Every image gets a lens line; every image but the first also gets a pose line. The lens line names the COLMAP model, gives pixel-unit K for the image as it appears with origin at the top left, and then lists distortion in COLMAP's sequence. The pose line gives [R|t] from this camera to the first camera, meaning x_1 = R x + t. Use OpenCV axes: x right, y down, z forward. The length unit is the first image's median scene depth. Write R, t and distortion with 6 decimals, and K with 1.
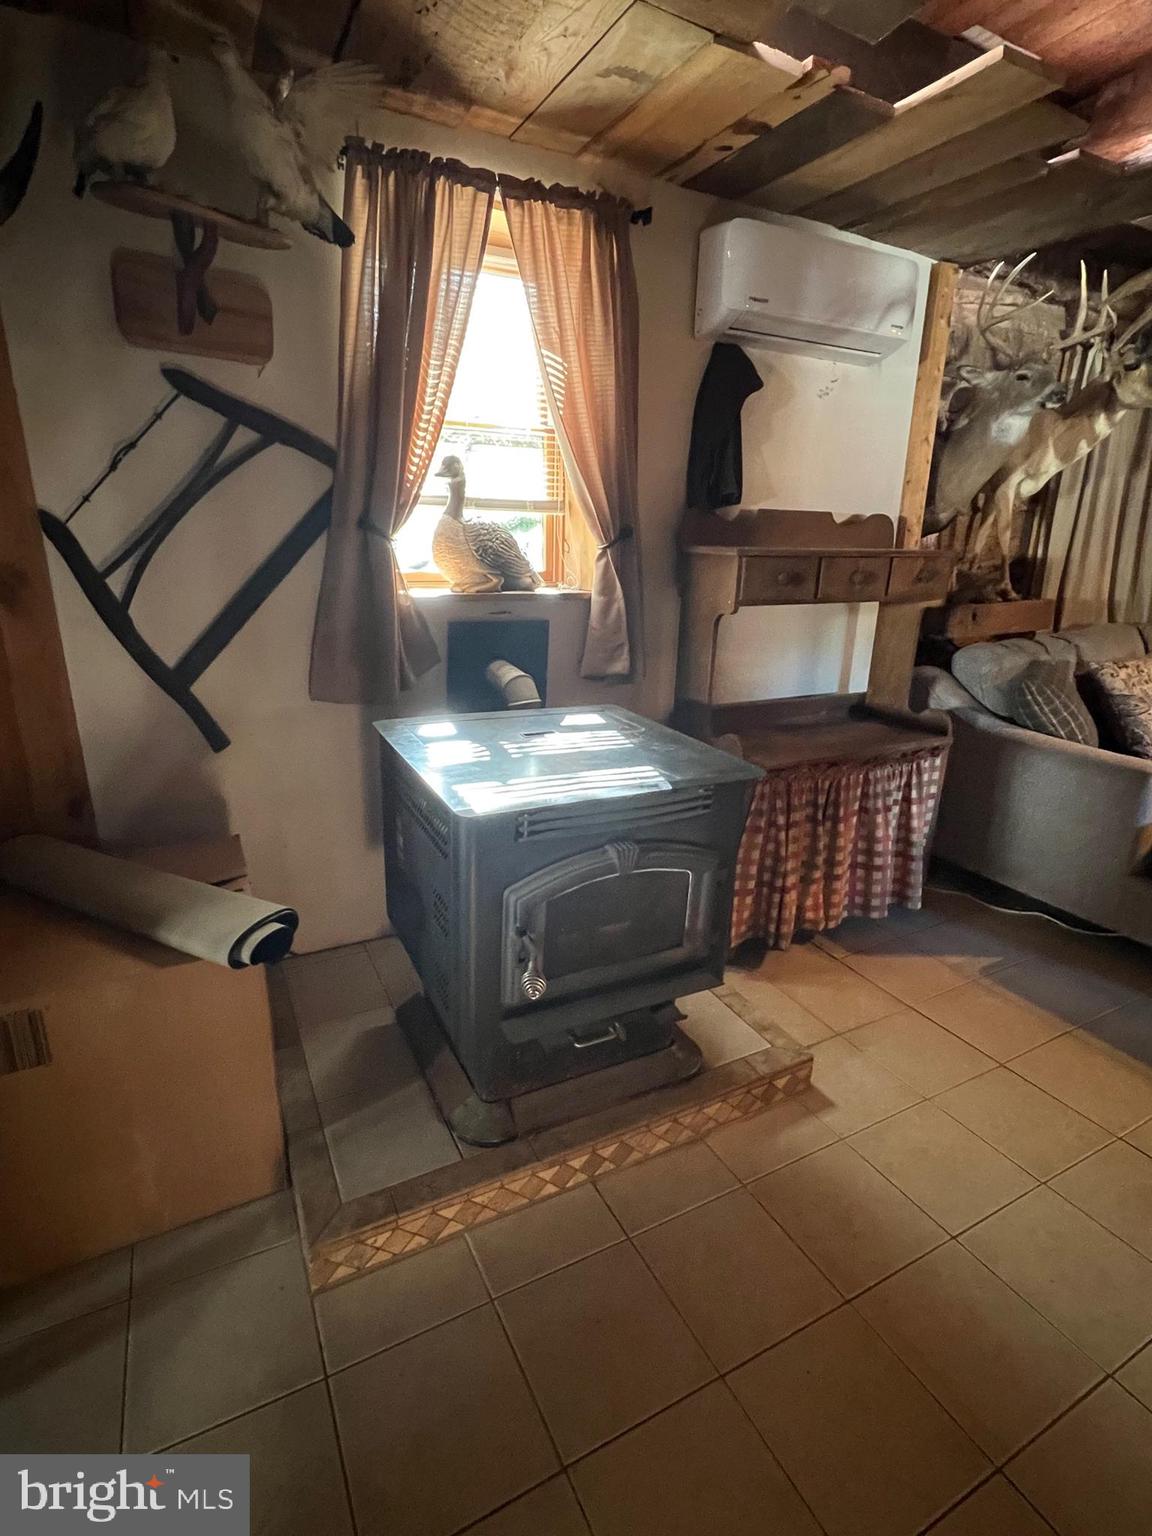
lens RADIAL K [[759.1, 0, 576.0], [0, 759.1, 768.2], [0, 0, 1]] dist [0.005663, 0.000702]
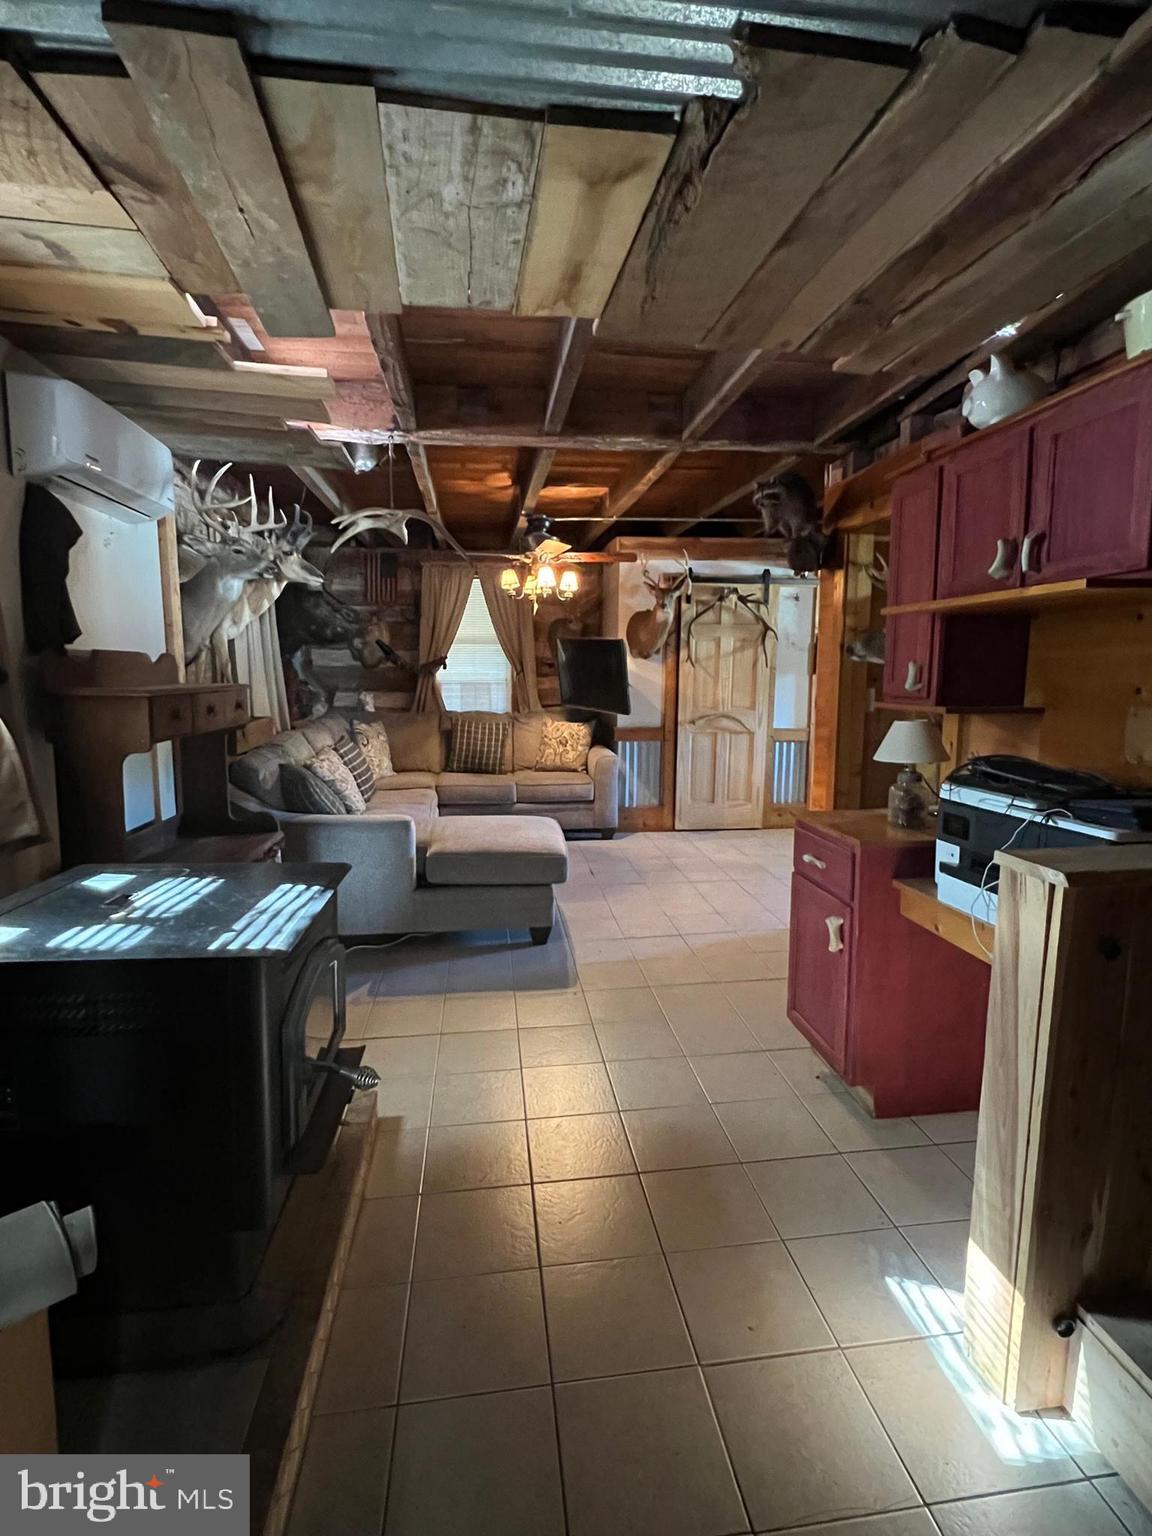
lens RADIAL K [[759.1, 0, 580.0], [0, 759.1, 768.6], [0, 0, 1]] dist [0.005663, 0.000702]
pose [[0.336714, -0.140963, 0.930996, -0.518407], [0.278011, 0.959536, 0.044736, -0.064596], [-0.899630, 0.243764, 0.362278, 0.116536]]
